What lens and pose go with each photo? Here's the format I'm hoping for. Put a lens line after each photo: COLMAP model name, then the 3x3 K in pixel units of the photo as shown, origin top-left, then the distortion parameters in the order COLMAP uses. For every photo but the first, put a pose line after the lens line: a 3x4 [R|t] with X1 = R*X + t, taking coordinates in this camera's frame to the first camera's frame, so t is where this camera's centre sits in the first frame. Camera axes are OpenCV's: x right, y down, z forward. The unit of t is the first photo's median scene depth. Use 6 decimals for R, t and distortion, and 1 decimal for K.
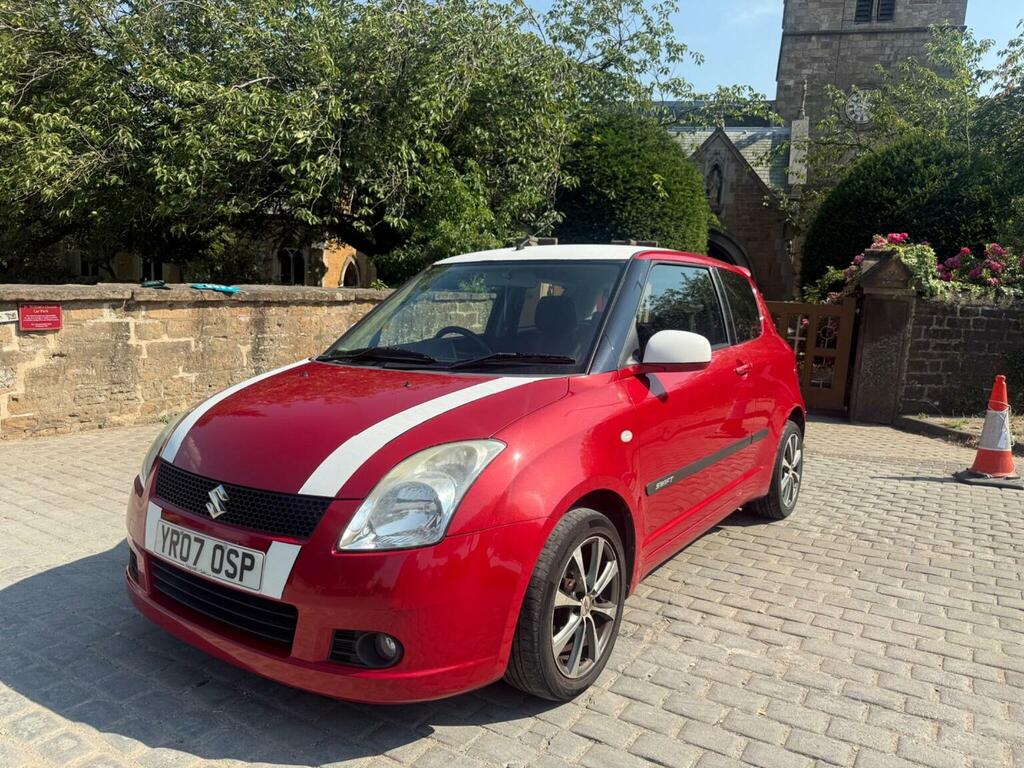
lens RADIAL K [[735.0, 0, 518.1], [0, 735.0, 389.4], [0, 0, 1]] dist [0.034959, -0.040463]
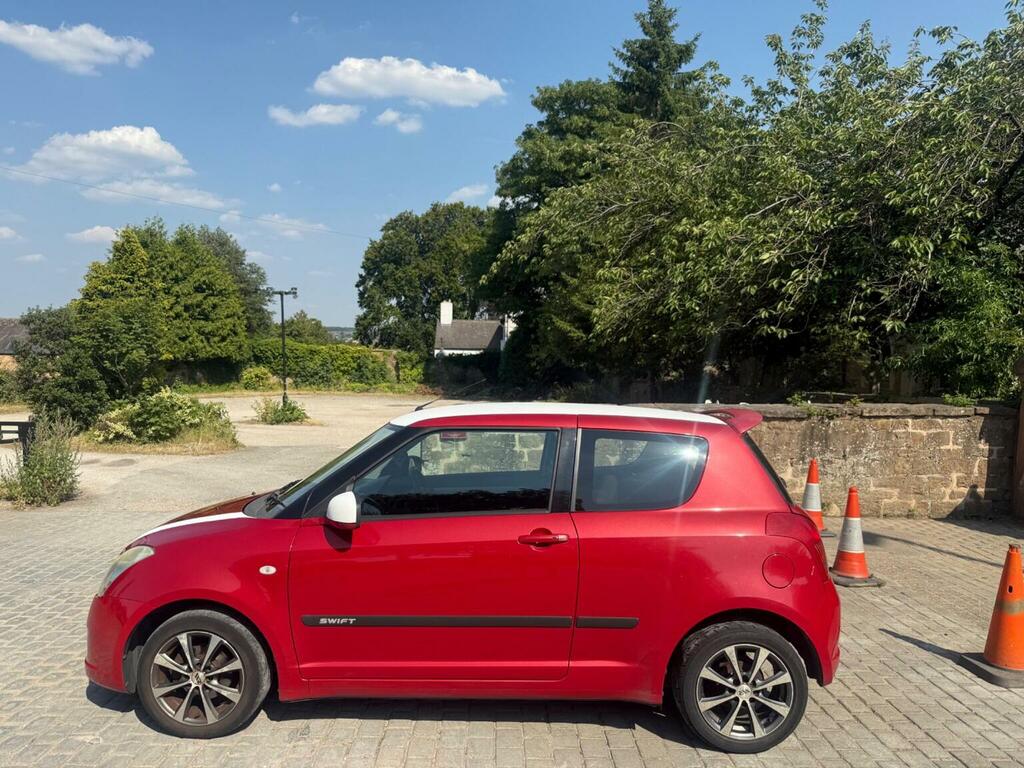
lens RADIAL K [[735.0, 0, 510.0], [0, 735.0, 386.9], [0, 0, 1]] dist [0.034959, -0.040463]
pose [[0.566849, -0.004603, -0.823809, 0.560180], [-0.096303, 0.992758, -0.071812, -0.075597], [0.818173, 0.120041, 0.562301, 0.209344]]
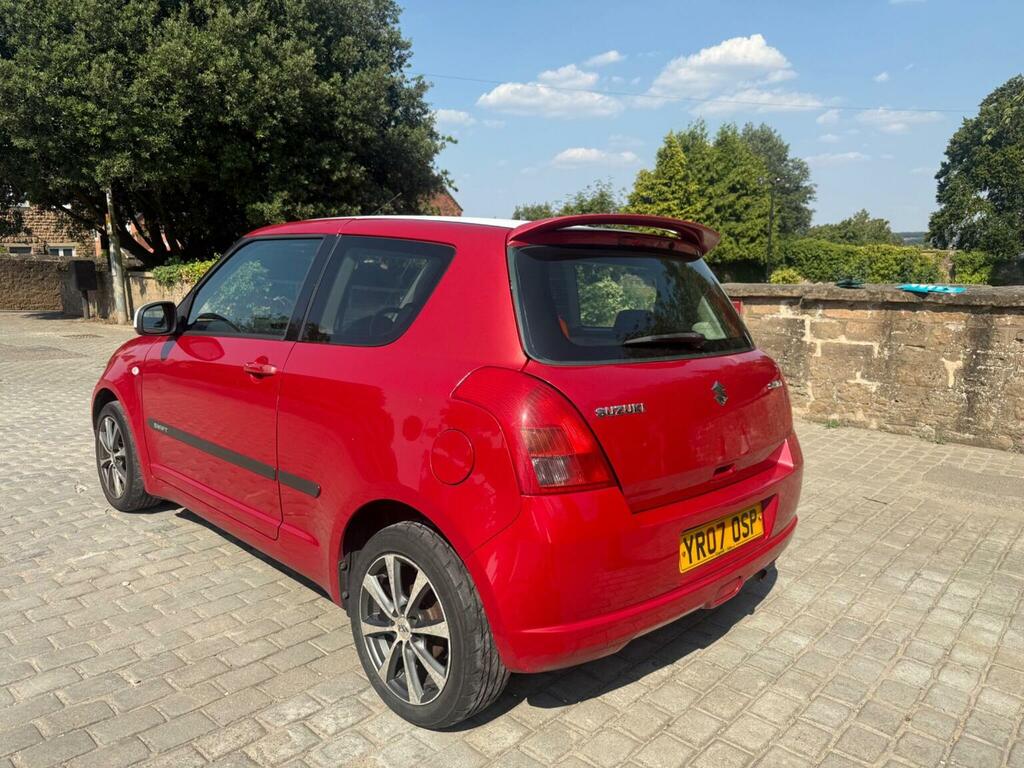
lens RADIAL K [[735.0, 0, 502.6], [0, 735.0, 385.3], [0, 0, 1]] dist [0.034959, -0.040463]
pose [[-0.156433, 0.121016, -0.980247, 0.536349], [-0.156413, 0.976906, 0.145565, -0.081341], [0.975225, 0.176095, -0.133892, 0.708004]]
